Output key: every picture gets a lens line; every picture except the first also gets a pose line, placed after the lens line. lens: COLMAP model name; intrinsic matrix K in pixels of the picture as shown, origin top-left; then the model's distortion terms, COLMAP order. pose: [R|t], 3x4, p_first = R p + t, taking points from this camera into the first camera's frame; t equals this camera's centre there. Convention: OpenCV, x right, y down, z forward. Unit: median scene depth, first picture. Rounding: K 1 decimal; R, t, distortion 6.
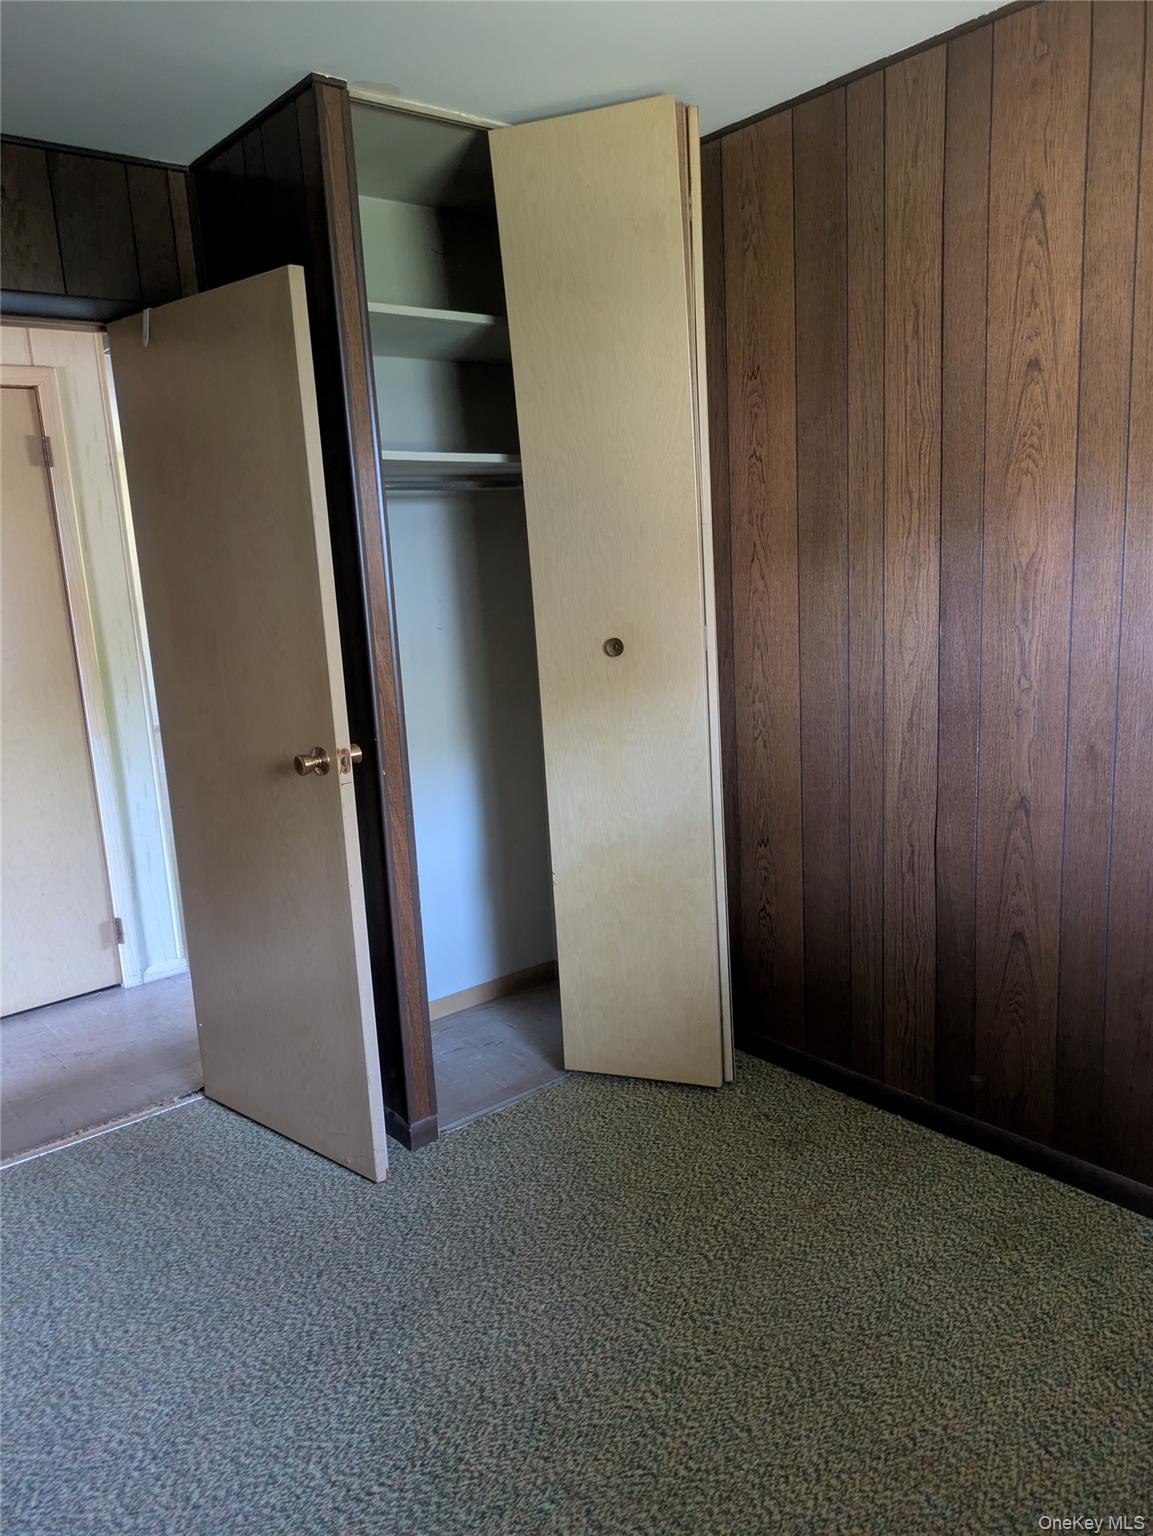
lens RADIAL K [[1138.6, 0, 584.5], [0, 1138.6, 770.1], [0, 0, 1]] dist [0.046619, -0.034265]
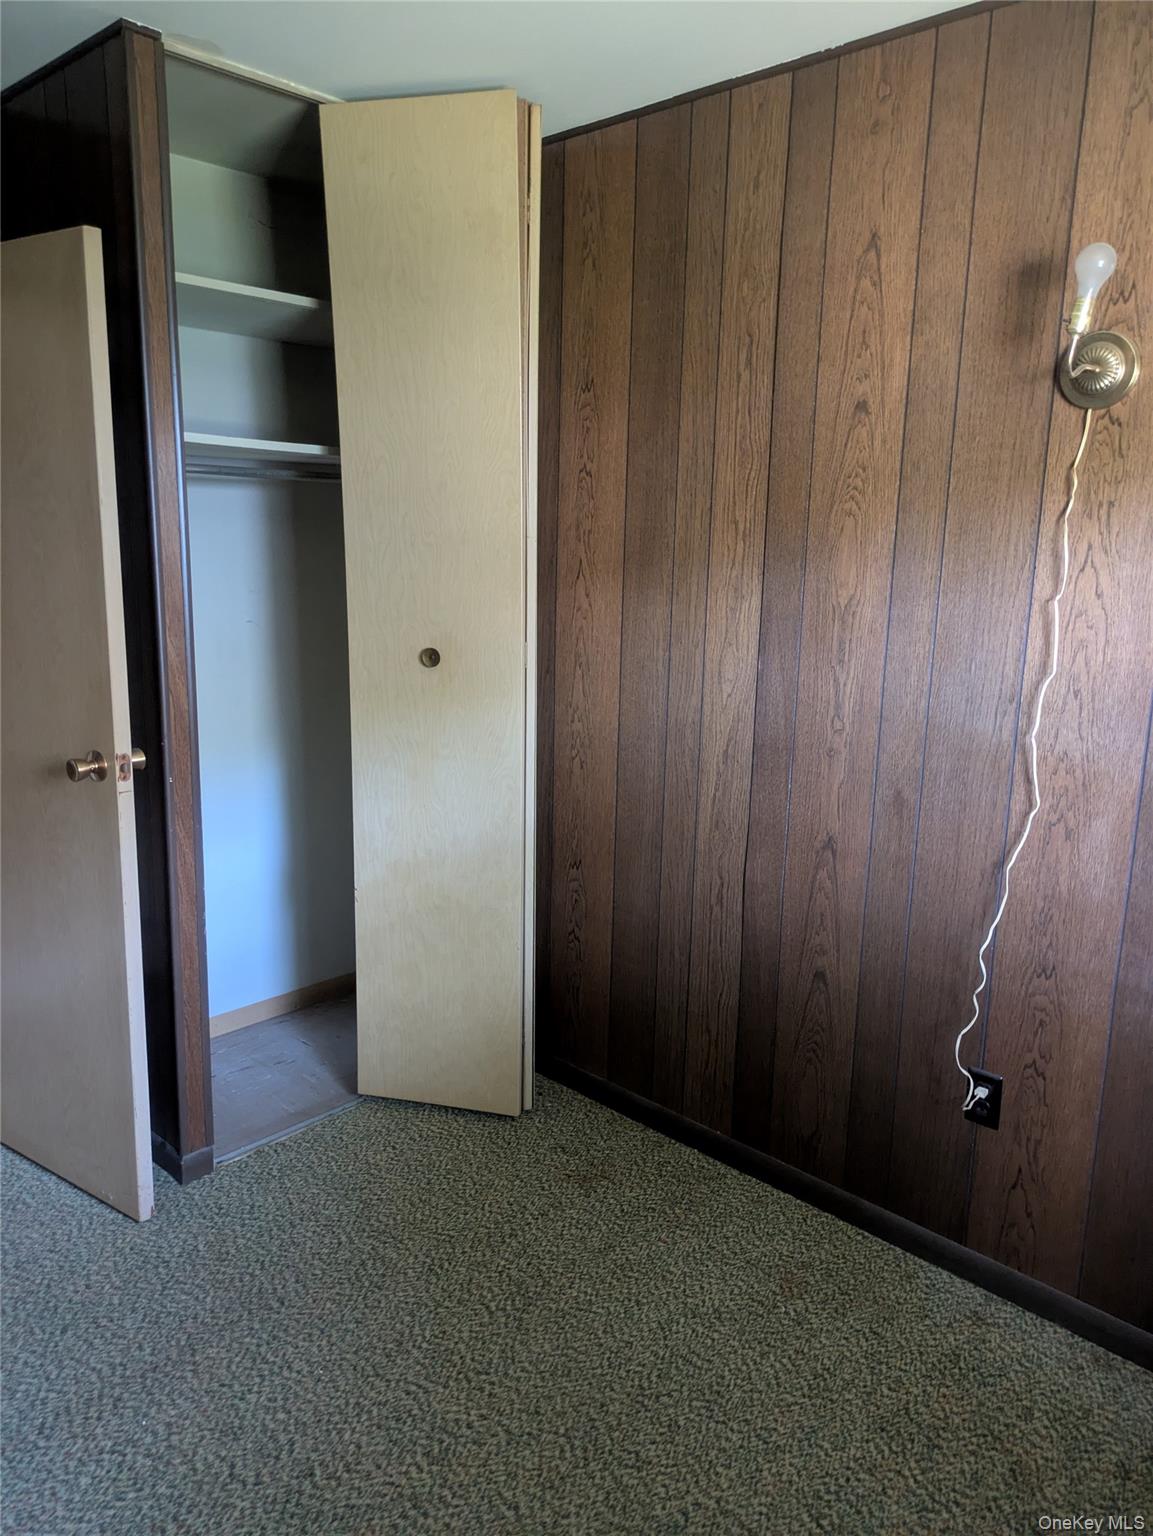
lens RADIAL K [[1138.6, 0, 552.4], [0, 1138.6, 755.2], [0, 0, 1]] dist [0.046619, -0.034265]
pose [[0.991711, 0.050340, 0.118214, 0.023745], [-0.050183, 0.998731, -0.004310, -0.033633], [-0.118281, -0.001658, 0.992979, 0.047704]]
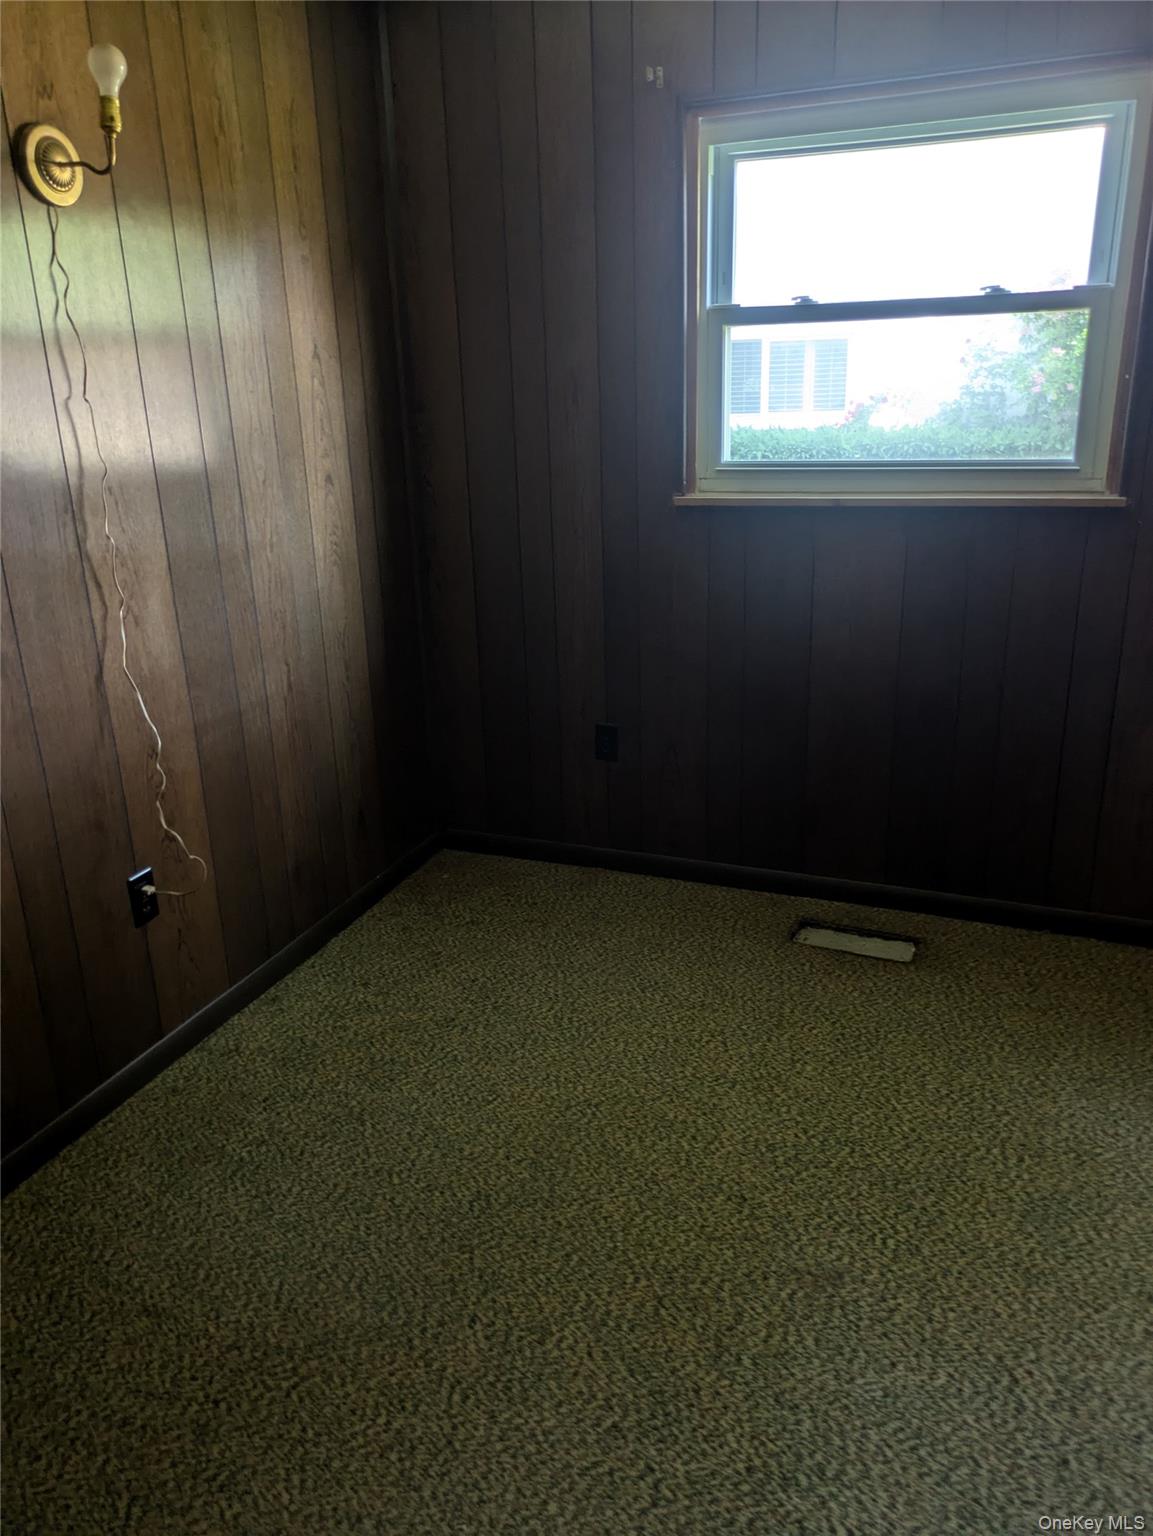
lens RADIAL K [[1138.6, 0, 591.5], [0, 1138.6, 759.7], [0, 0, 1]] dist [0.046619, -0.034265]
pose [[-0.477881, -0.220728, 0.850240, -0.528803], [0.221453, 0.906379, 0.359771, -0.158936], [-0.850052, 0.360216, -0.384261, 1.002050]]
